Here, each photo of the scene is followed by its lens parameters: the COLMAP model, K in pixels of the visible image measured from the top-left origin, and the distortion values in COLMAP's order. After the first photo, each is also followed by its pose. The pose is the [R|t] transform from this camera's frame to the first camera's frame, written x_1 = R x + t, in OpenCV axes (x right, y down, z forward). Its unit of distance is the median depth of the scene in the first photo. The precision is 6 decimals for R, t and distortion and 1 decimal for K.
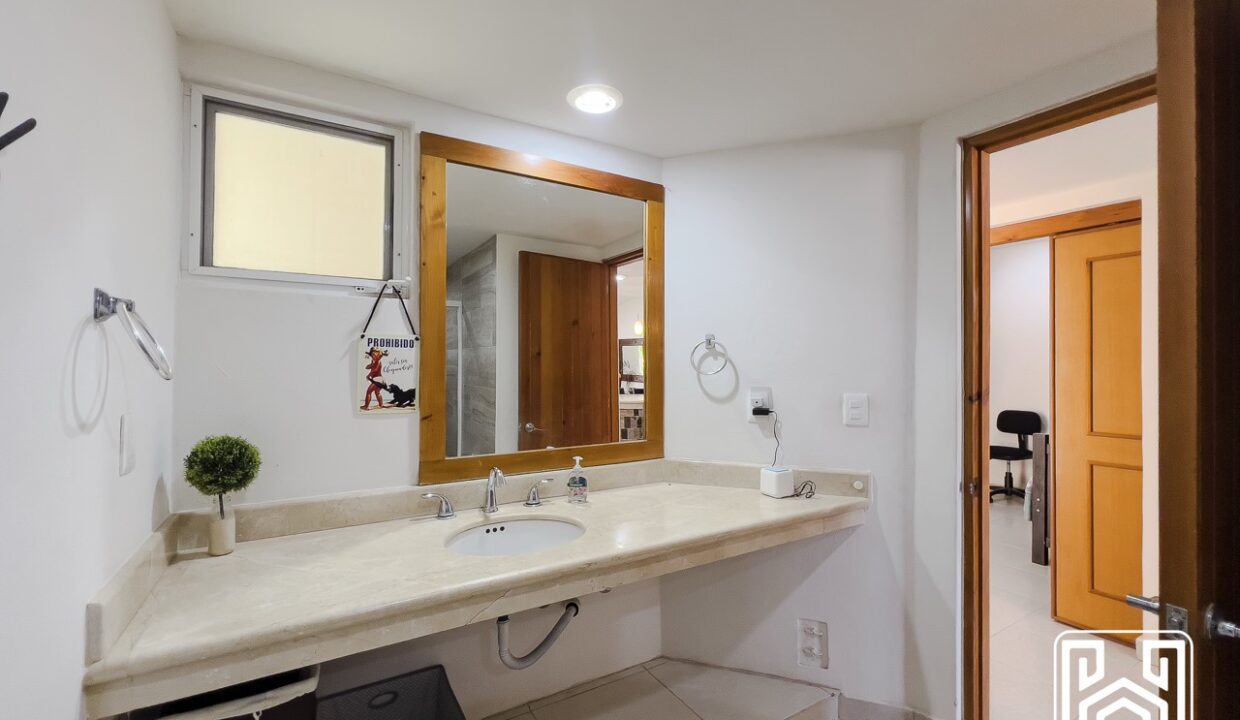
lens RADIAL K [[511.3, 0, 622.3], [0, 511.3, 349.1], [0, 0, 1]] dist [-0.002710, -0.000315]
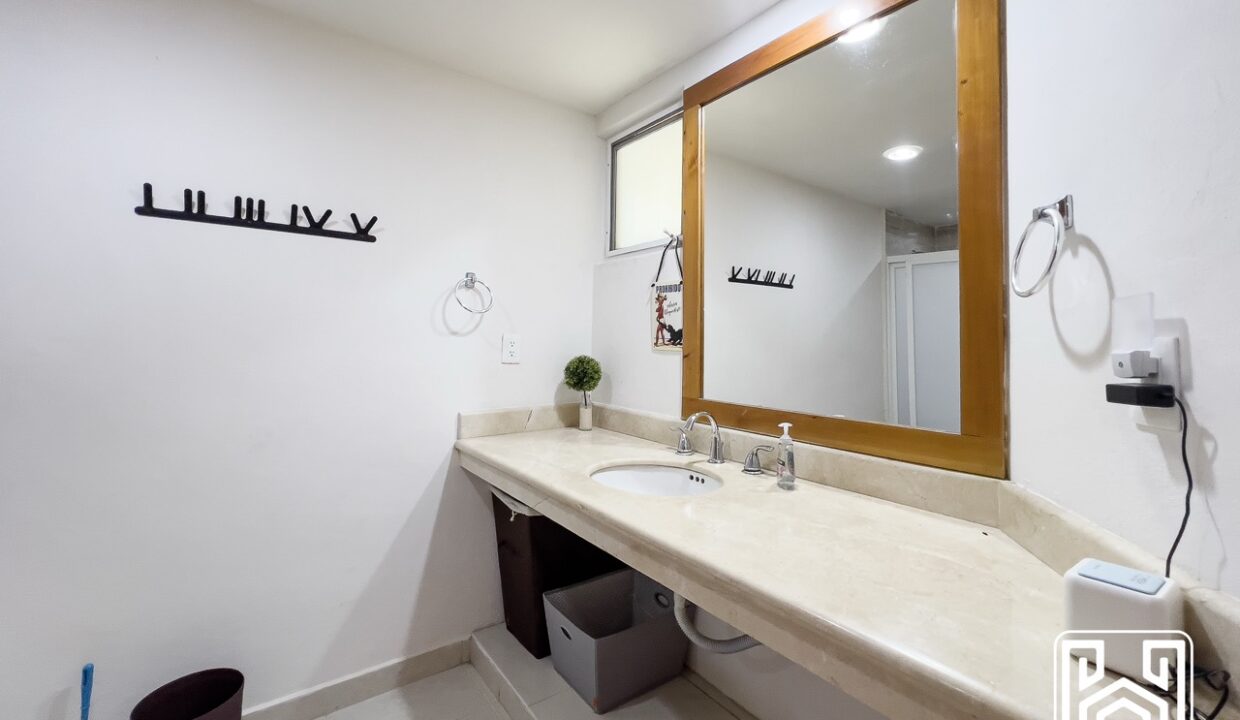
lens RADIAL K [[516.5, 0, 627.9], [0, 516.5, 326.0], [0, 0, 1]] dist [-0.000976, -0.000029]
pose [[0.115214, -0.031451, -0.992843, 0.683018], [0.007220, 0.999499, -0.030824, 0.106937], [0.993314, -0.003616, 0.115383, 0.781753]]
